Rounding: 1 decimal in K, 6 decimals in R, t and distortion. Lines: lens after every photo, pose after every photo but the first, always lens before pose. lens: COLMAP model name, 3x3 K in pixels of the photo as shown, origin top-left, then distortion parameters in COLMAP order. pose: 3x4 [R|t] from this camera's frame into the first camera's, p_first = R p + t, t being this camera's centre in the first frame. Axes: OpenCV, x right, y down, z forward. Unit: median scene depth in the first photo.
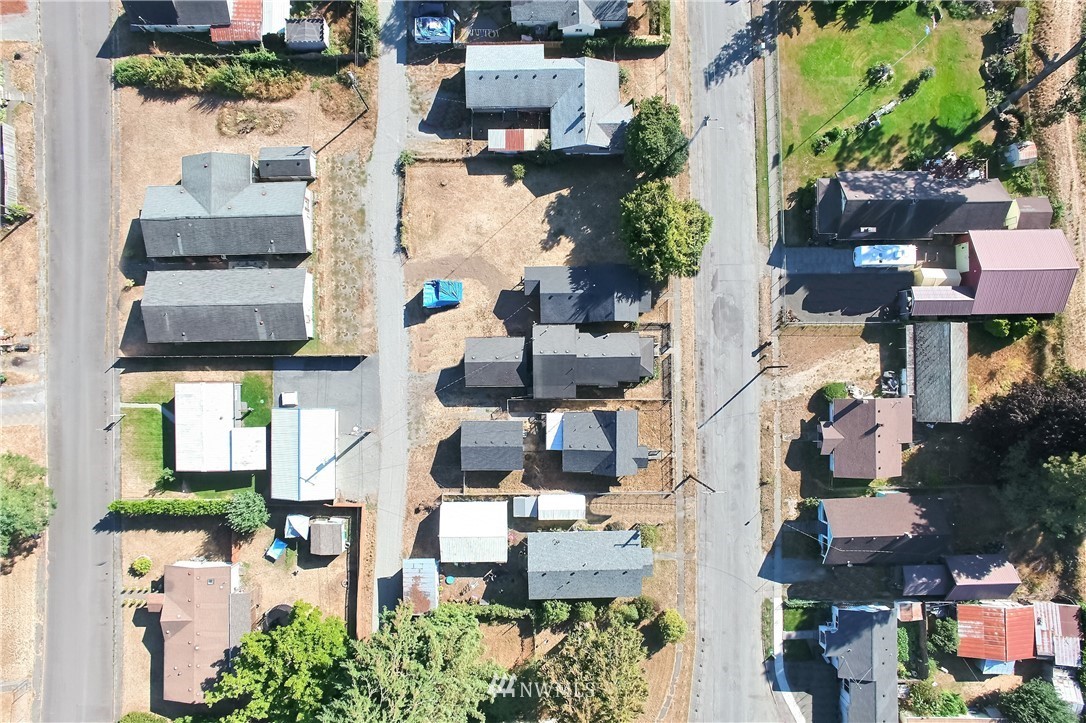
lens RADIAL K [[629.0, 0, 542.7], [0, 629.0, 360.9], [0, 0, 1]] dist [-0.051813, 0.015206]
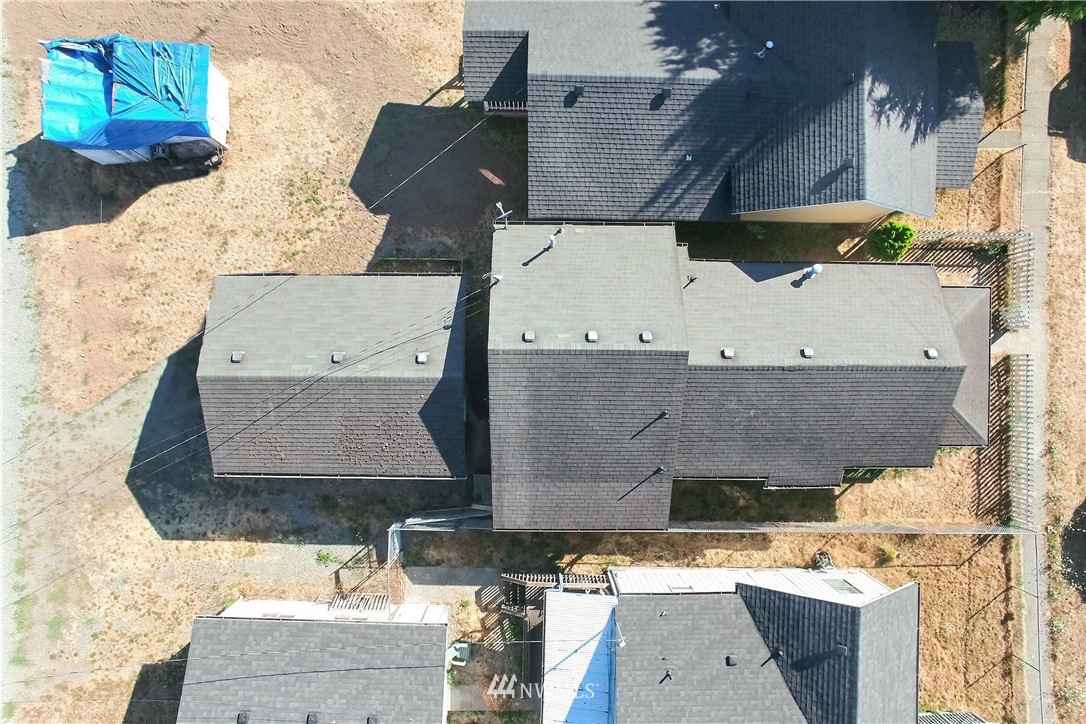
lens RADIAL K [[629.0, 0, 539.4], [0, 629.0, 360.0], [0, 0, 1]] dist [-0.051813, 0.015206]
pose [[0.999740, 0.018217, -0.013703, 0.005546], [-0.018141, 0.999819, 0.005664, -0.007158], [0.013803, -0.005414, 0.999890, 0.746467]]
